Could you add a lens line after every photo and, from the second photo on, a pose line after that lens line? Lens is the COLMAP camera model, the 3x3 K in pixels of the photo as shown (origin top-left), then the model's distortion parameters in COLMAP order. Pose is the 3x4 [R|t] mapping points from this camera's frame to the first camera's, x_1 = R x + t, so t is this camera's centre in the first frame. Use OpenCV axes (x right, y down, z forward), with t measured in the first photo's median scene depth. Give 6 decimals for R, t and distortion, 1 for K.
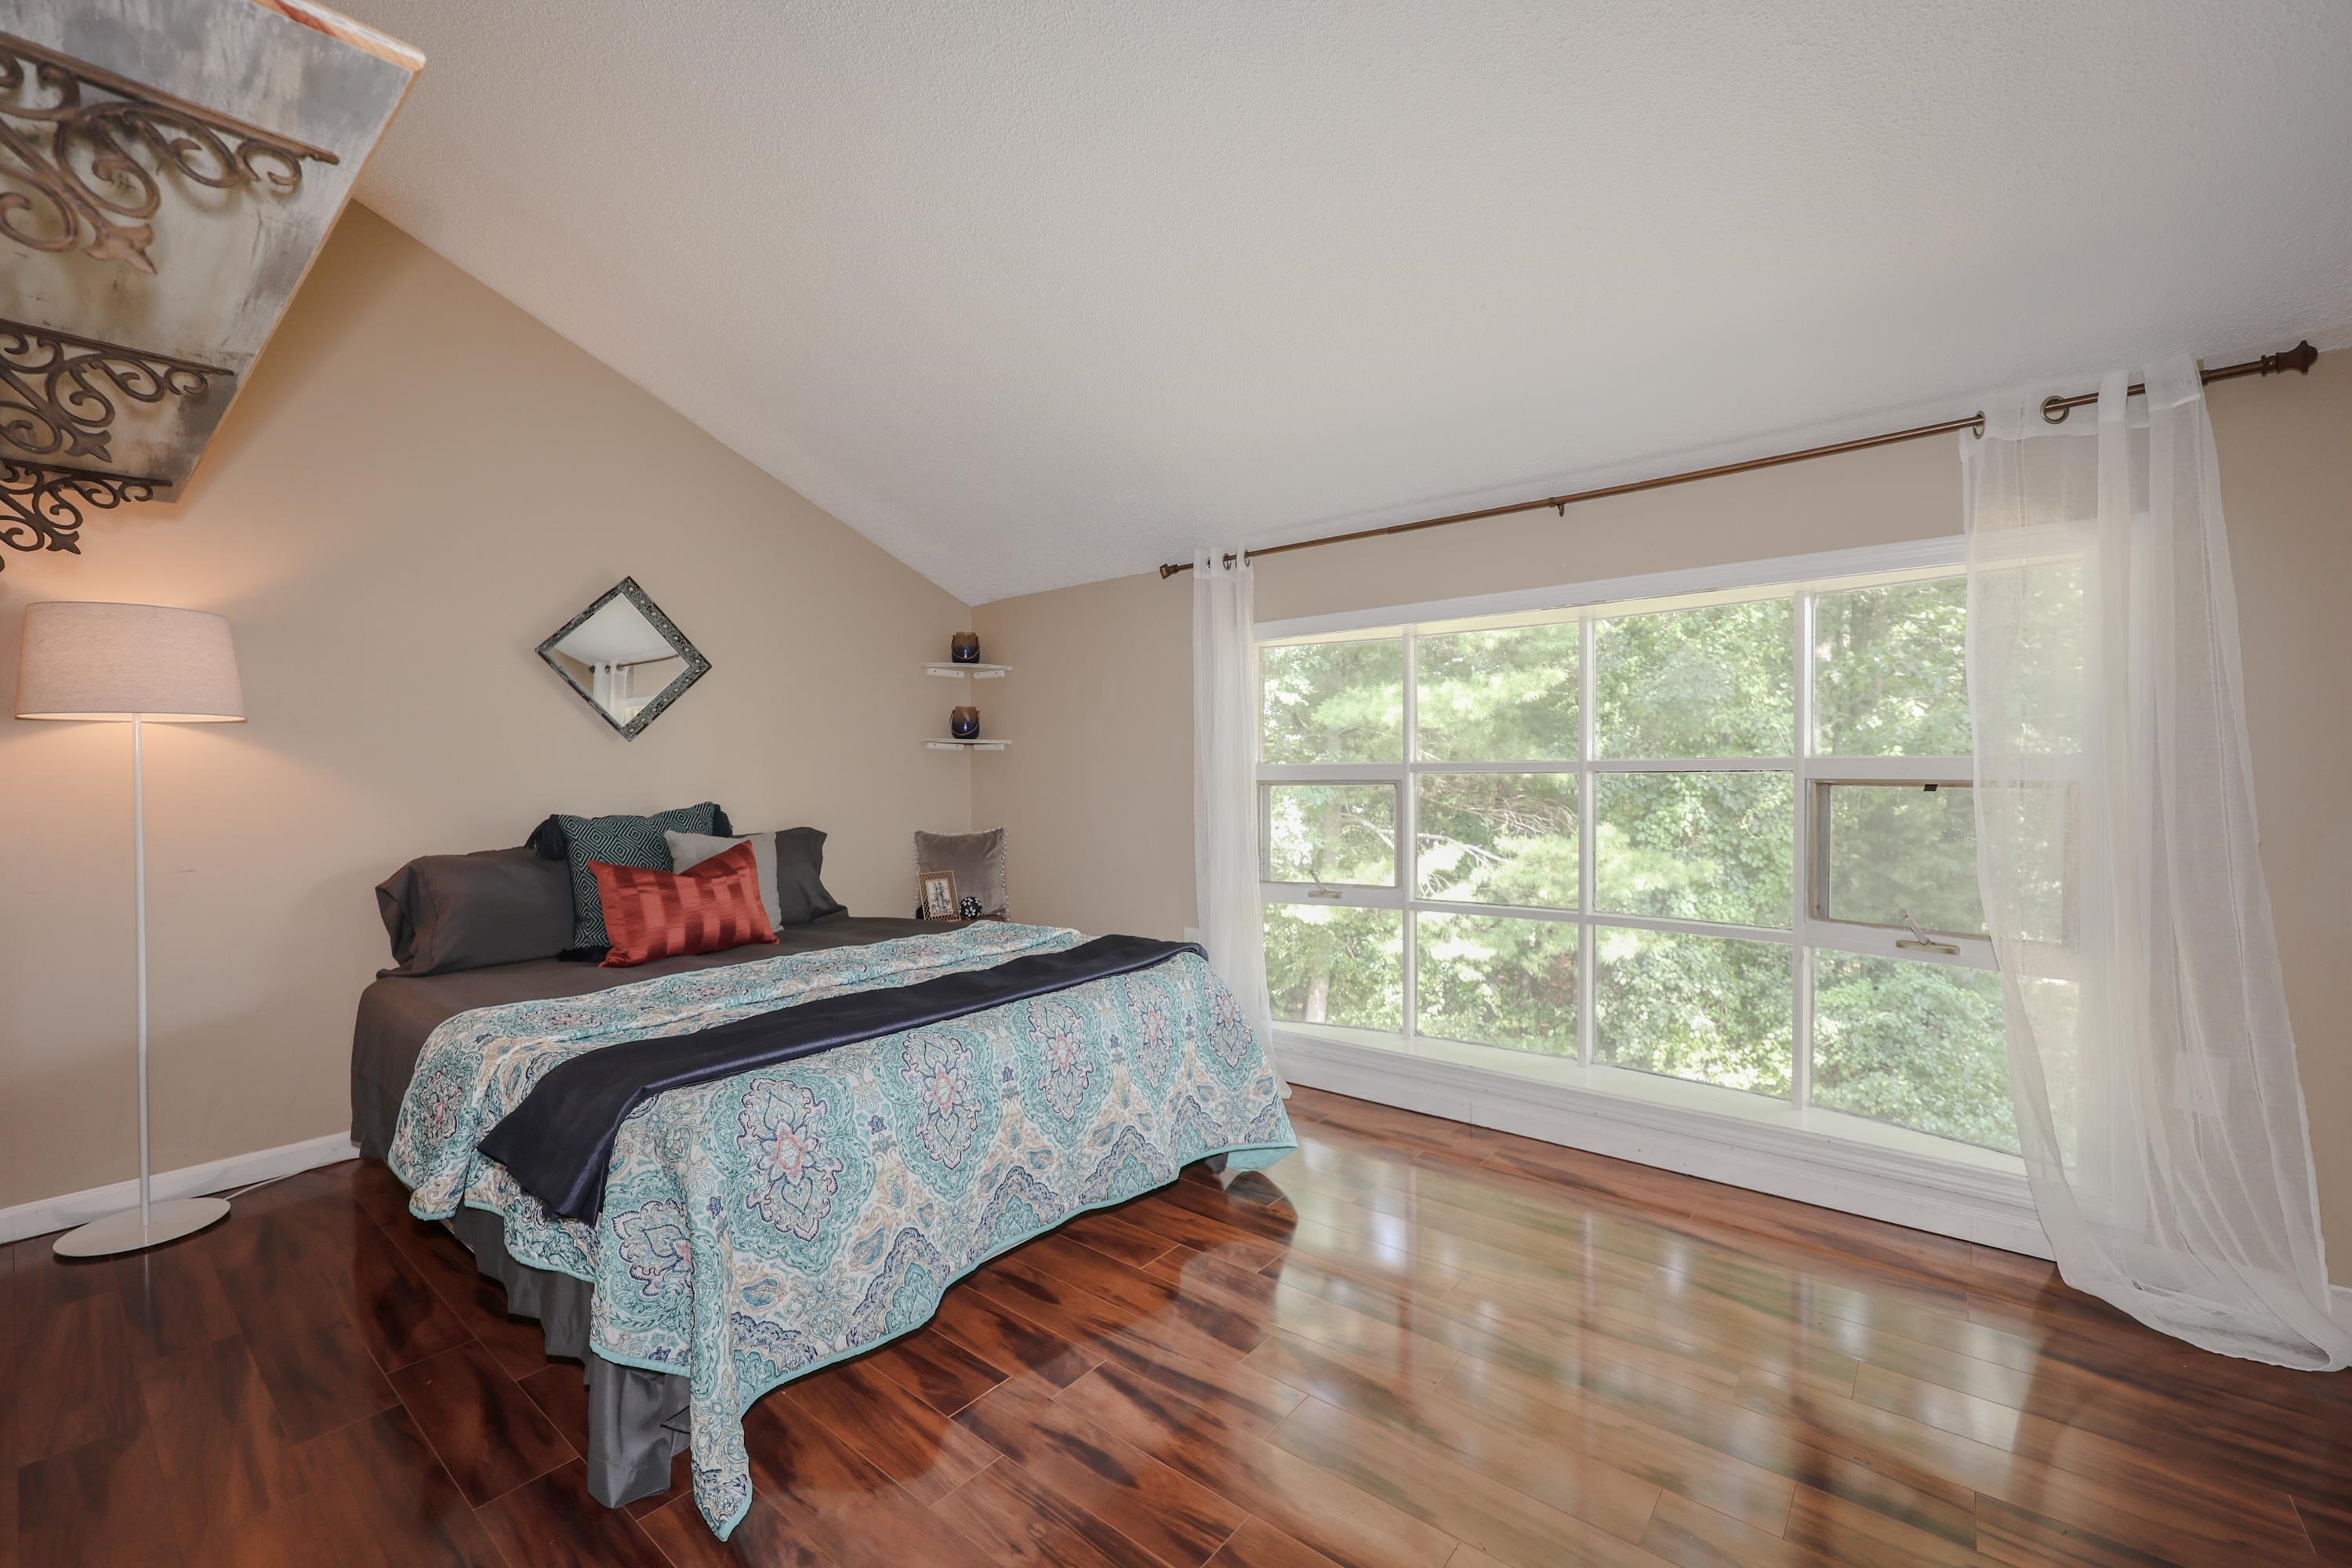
lens RADIAL K [[989.2, 0, 1176.8], [0, 989.2, 792.3], [0, 0, 1]] dist [-0.000557, 0.000131]
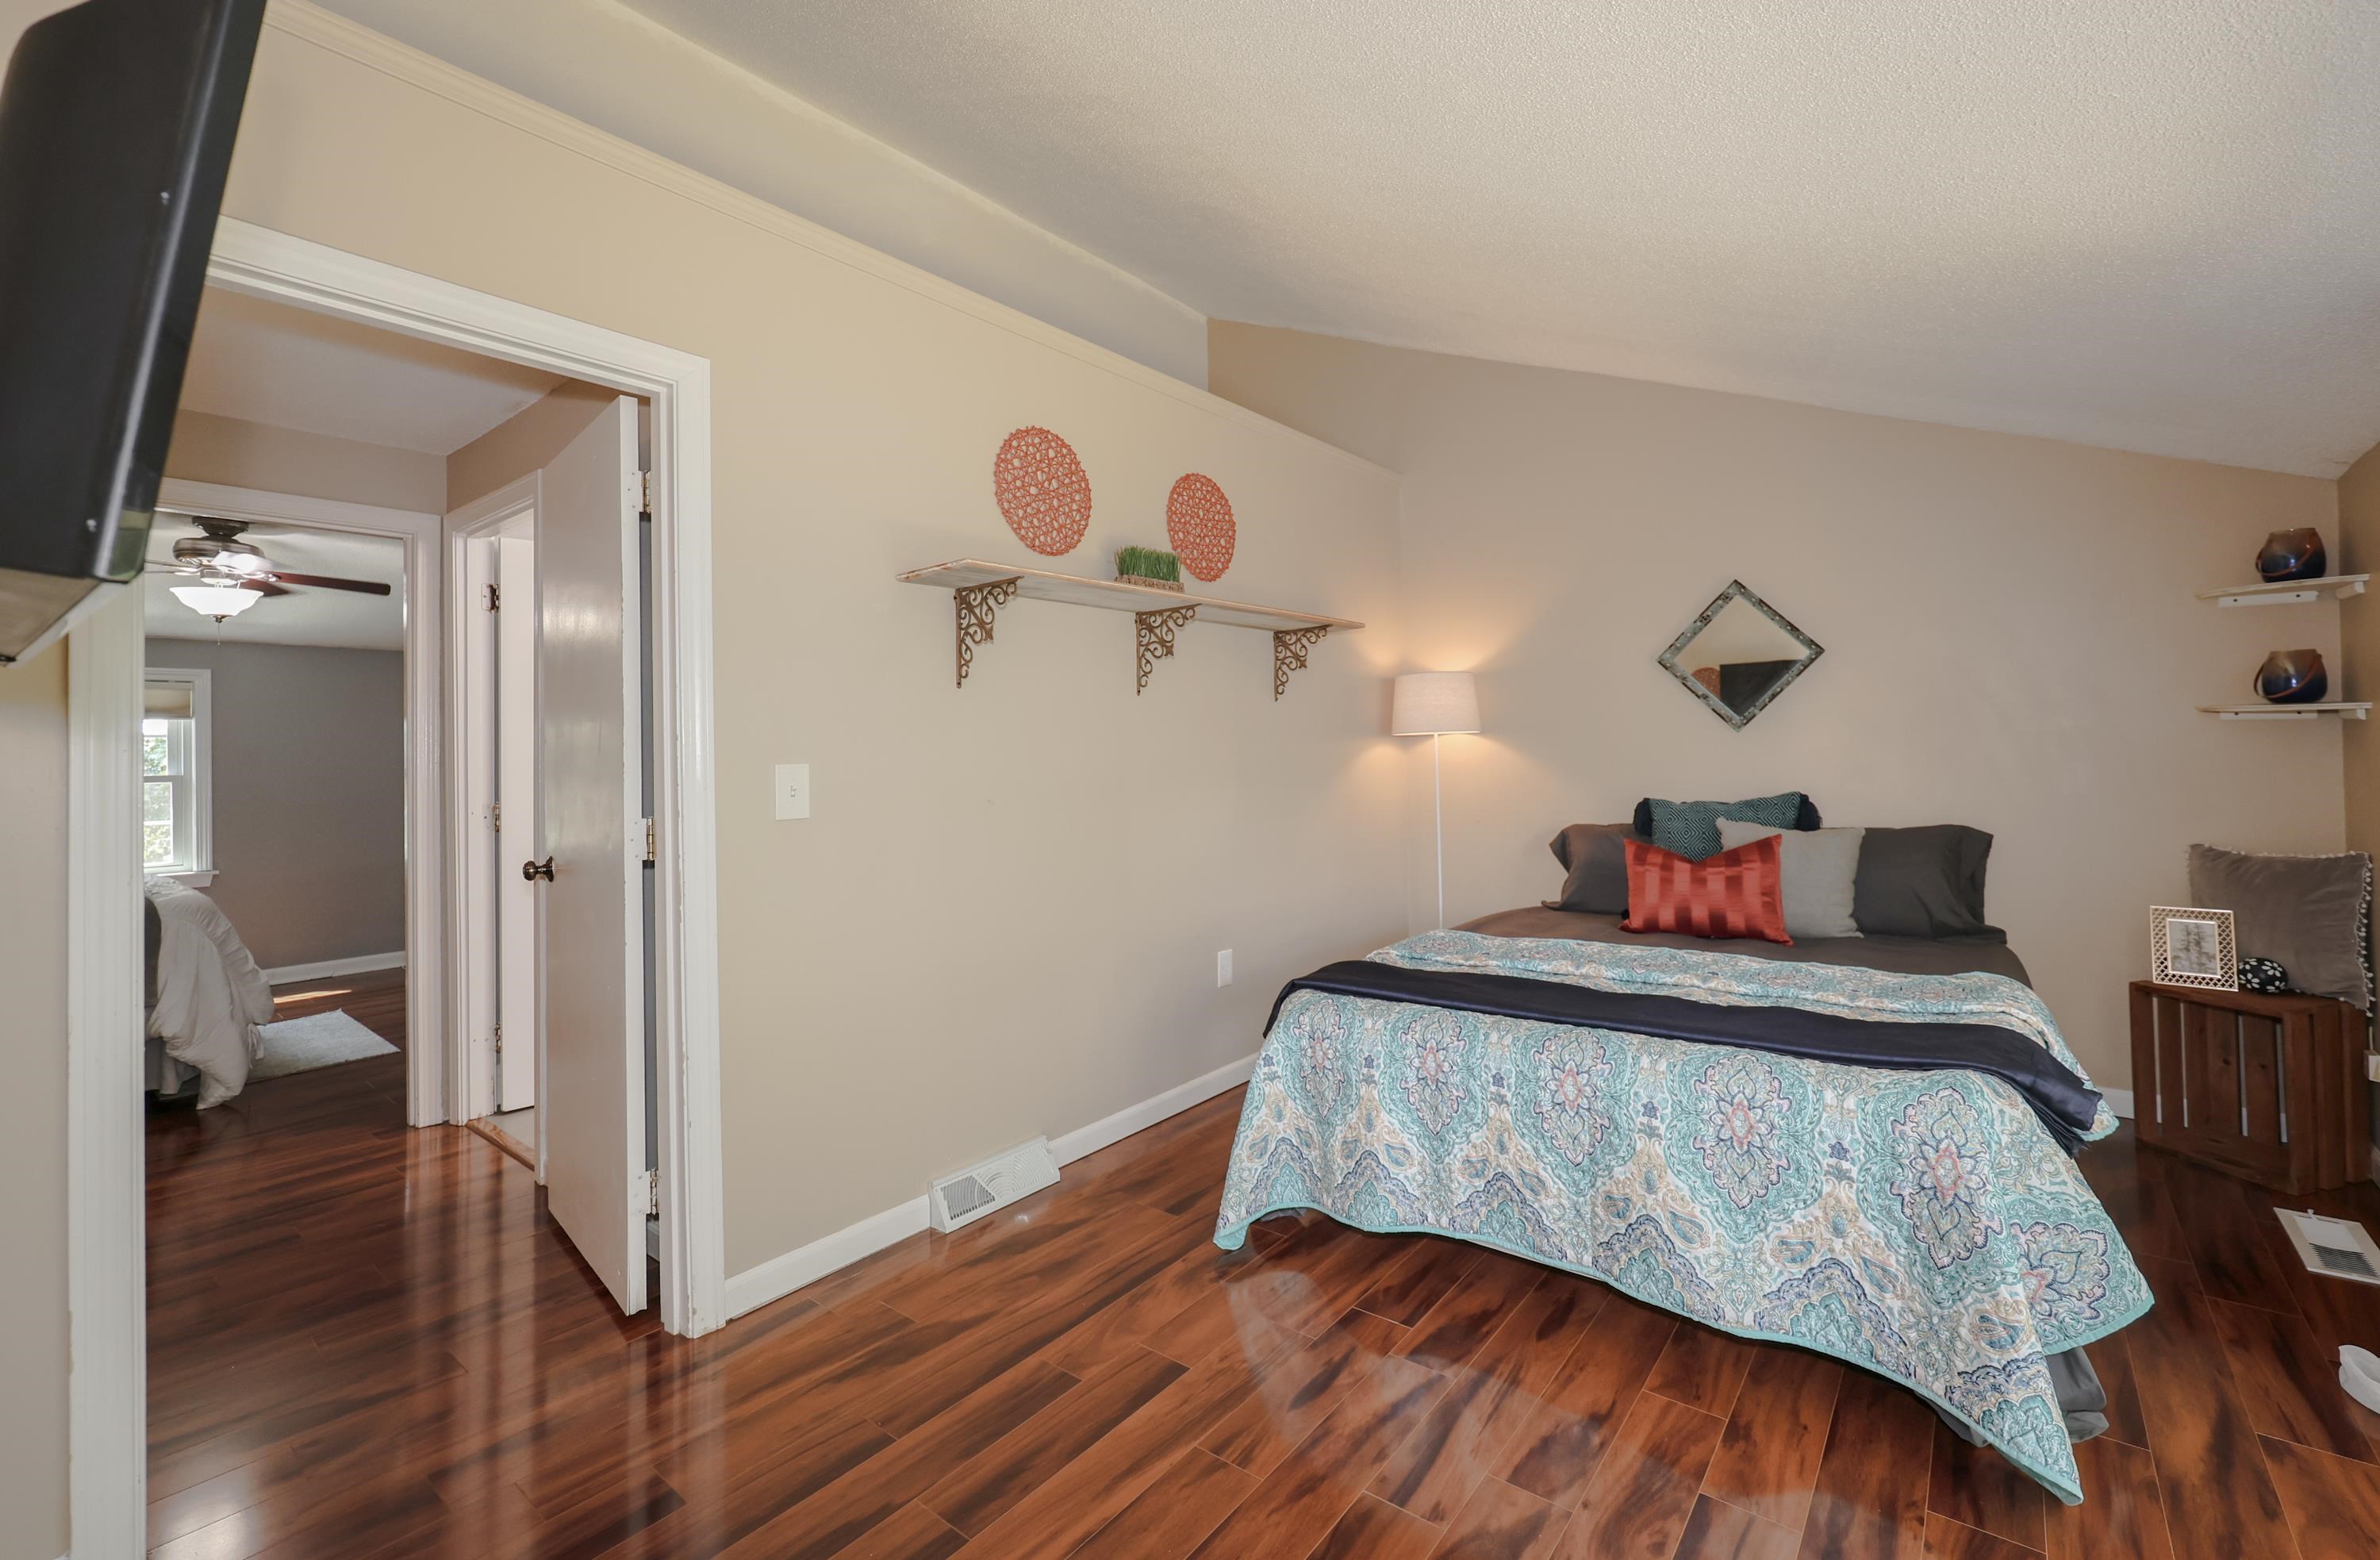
lens RADIAL K [[990.6, 0, 1202.2], [0, 990.6, 734.2], [0, 0, 1]] dist [0.001426, 0.000167]
pose [[0.008391, -0.010729, -0.999907, 0.600346], [0.006359, 0.999923, -0.010676, -0.047977], [0.999945, -0.006269, 0.008458, 0.468469]]
